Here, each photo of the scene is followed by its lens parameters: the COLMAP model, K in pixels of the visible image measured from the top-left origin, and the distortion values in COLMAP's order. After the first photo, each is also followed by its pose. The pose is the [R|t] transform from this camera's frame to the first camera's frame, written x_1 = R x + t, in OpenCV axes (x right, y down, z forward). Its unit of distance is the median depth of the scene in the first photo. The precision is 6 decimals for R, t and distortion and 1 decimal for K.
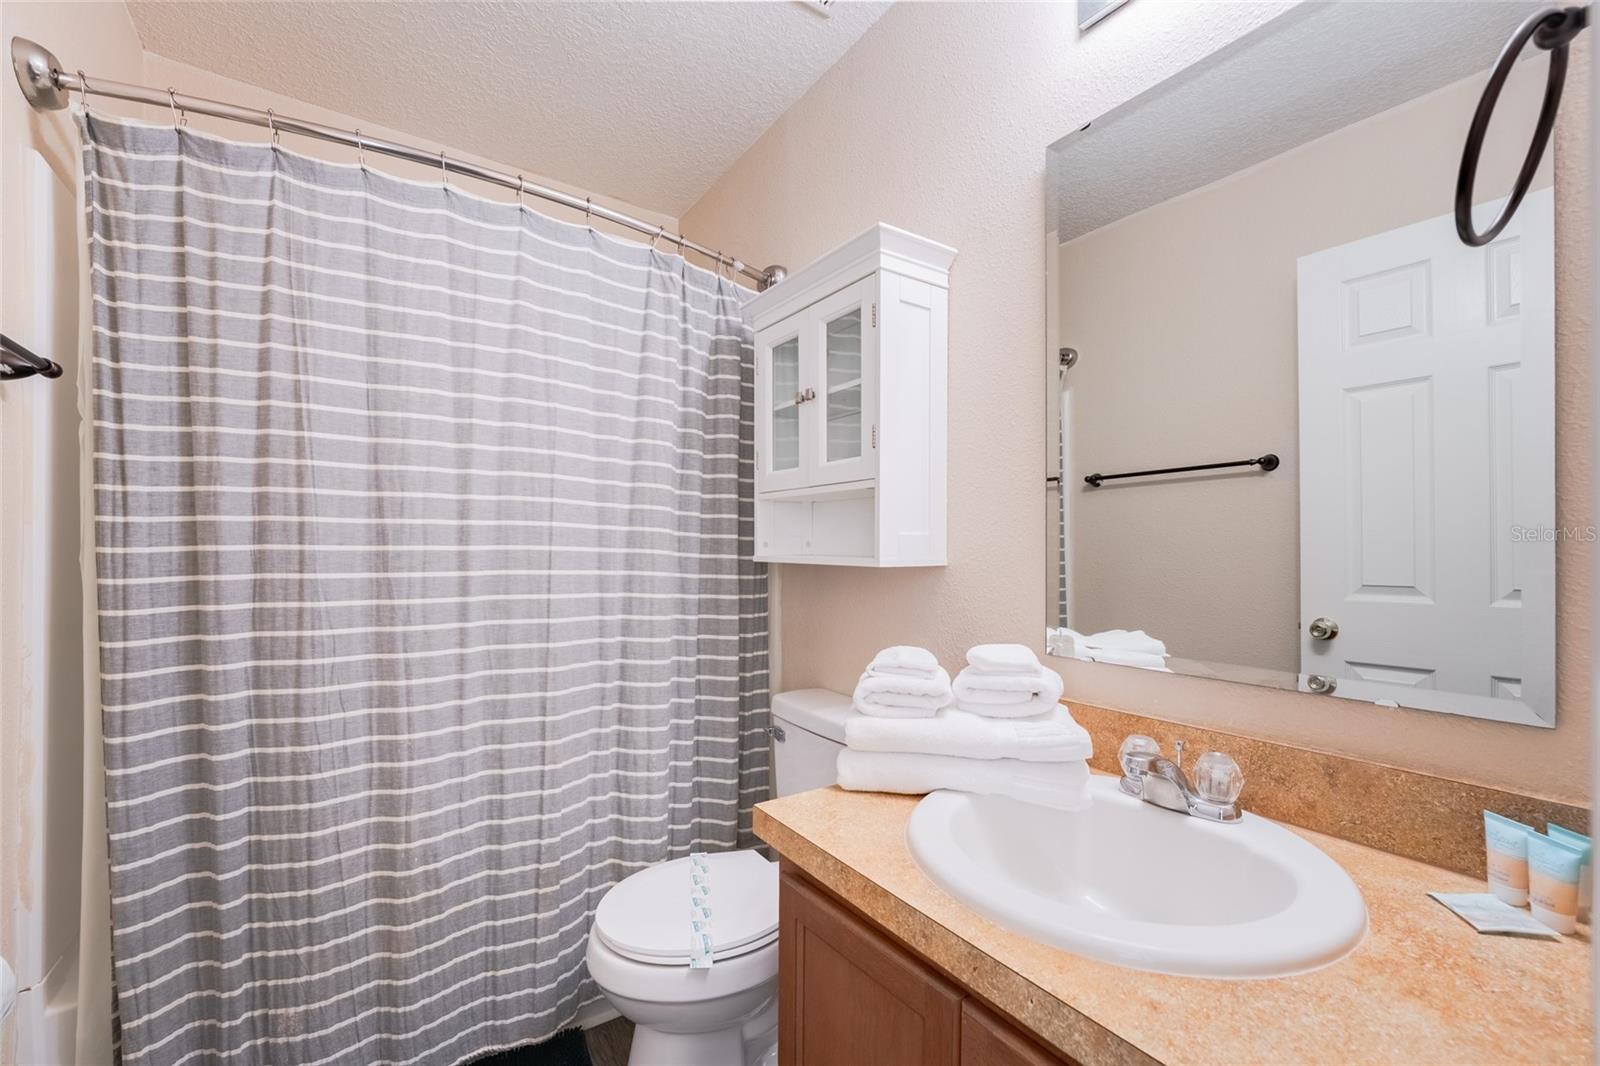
lens RADIAL K [[658.4, 0, 802.3], [0, 658.4, 541.6], [0, 0, 1]] dist [-0.001769, 0.000536]
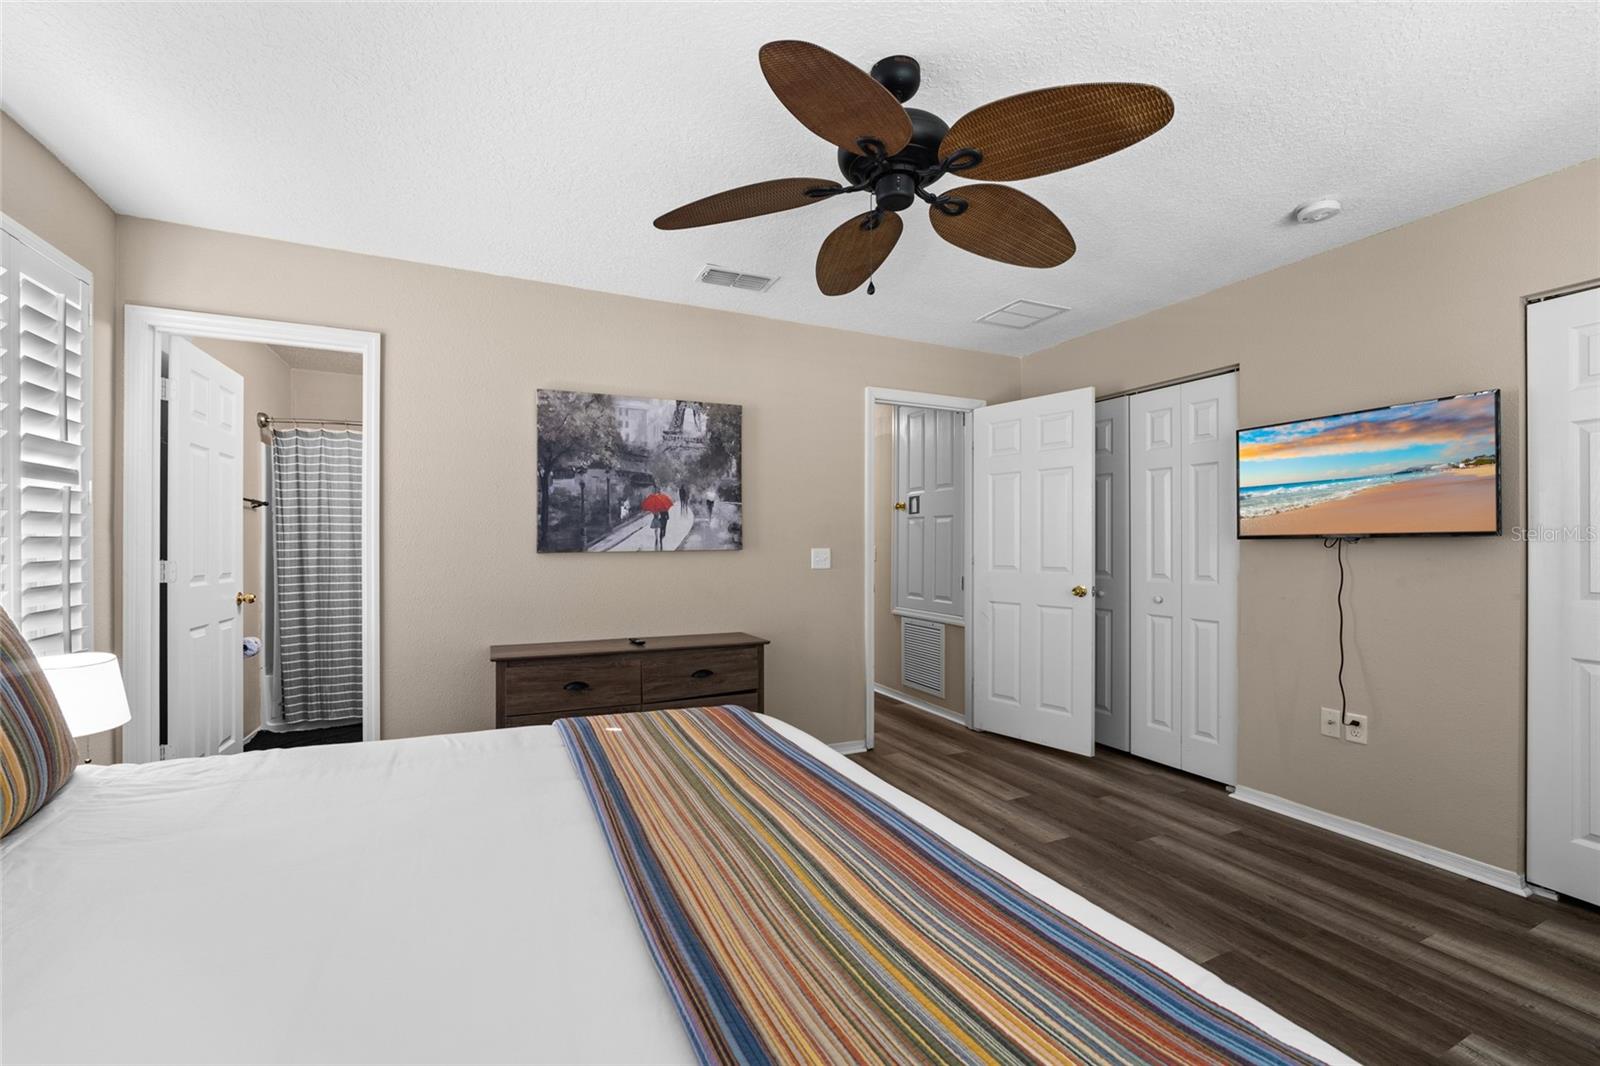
lens RADIAL K [[658.4, 0, 793.6], [0, 658.4, 539.4], [0, 0, 1]] dist [-0.001769, 0.000536]
pose [[0.987656, -0.007963, -0.156435, 2.169739], [0.007777, 0.999968, -0.001802, -0.016965], [0.156444, 0.000563, 0.987687, -2.007902]]
